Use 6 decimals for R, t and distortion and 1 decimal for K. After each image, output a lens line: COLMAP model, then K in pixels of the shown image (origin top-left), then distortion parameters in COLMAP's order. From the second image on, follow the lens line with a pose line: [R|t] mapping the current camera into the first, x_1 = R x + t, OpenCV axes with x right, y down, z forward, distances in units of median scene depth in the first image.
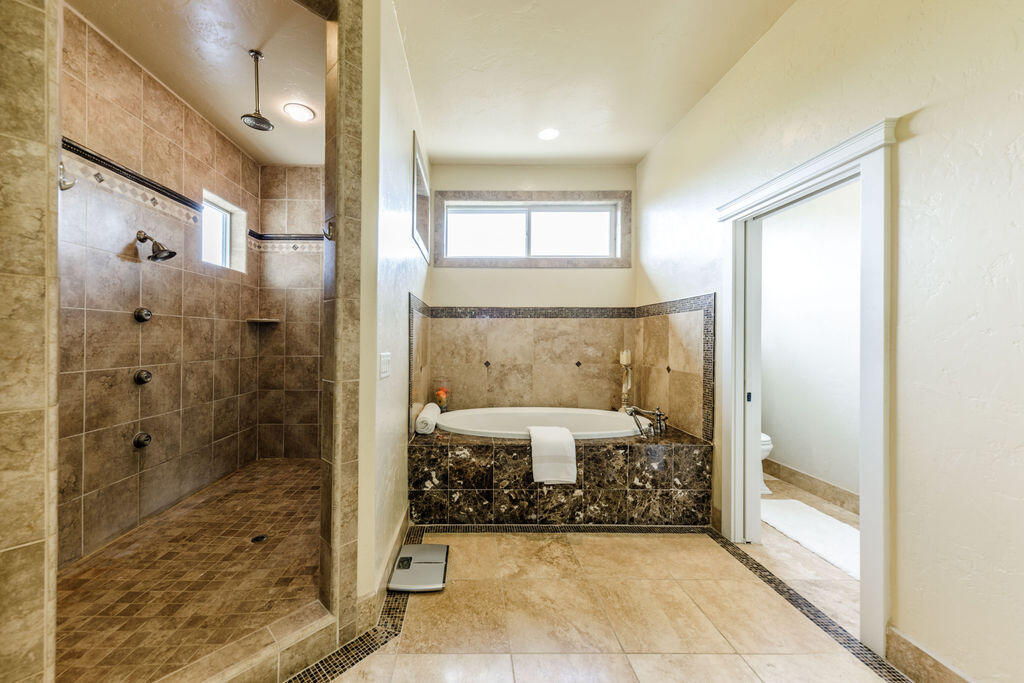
lens RADIAL K [[369.9, 0, 511.2], [0, 369.9, 338.8], [0, 0, 1]] dist [0.009304, 0.000088]
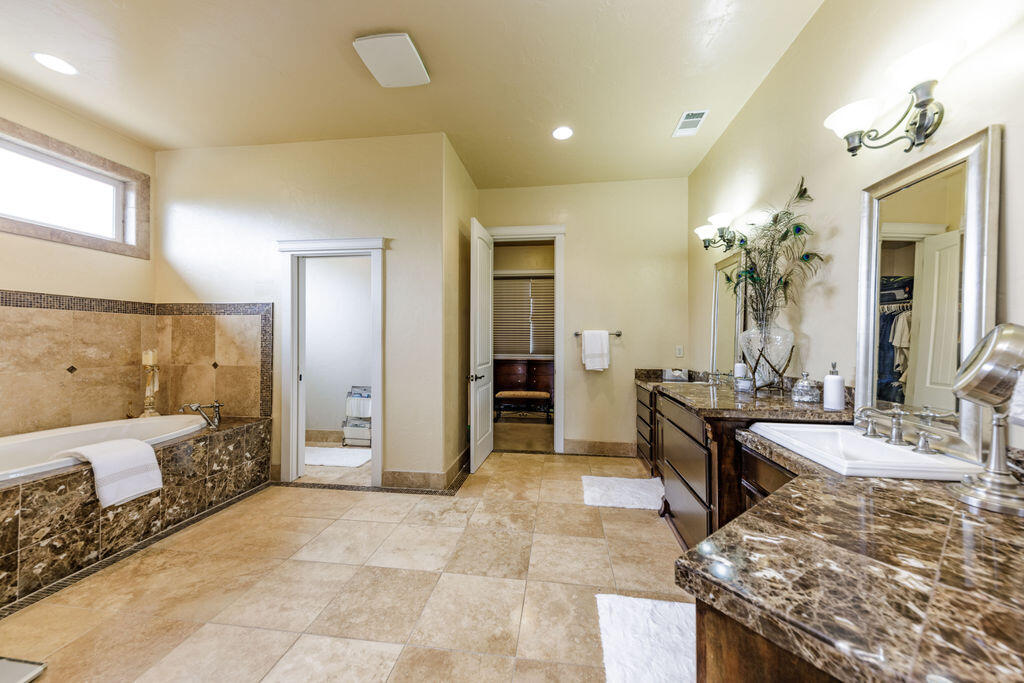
lens RADIAL K [[369.9, 0, 513.7], [0, 369.9, 340.6], [0, 0, 1]] dist [0.009304, 0.000088]
pose [[0.132891, -0.000284, 0.991131, -0.633513], [-0.002098, 0.999998, 0.000568, 0.007719], [-0.991128, -0.002155, 0.132890, -0.022727]]
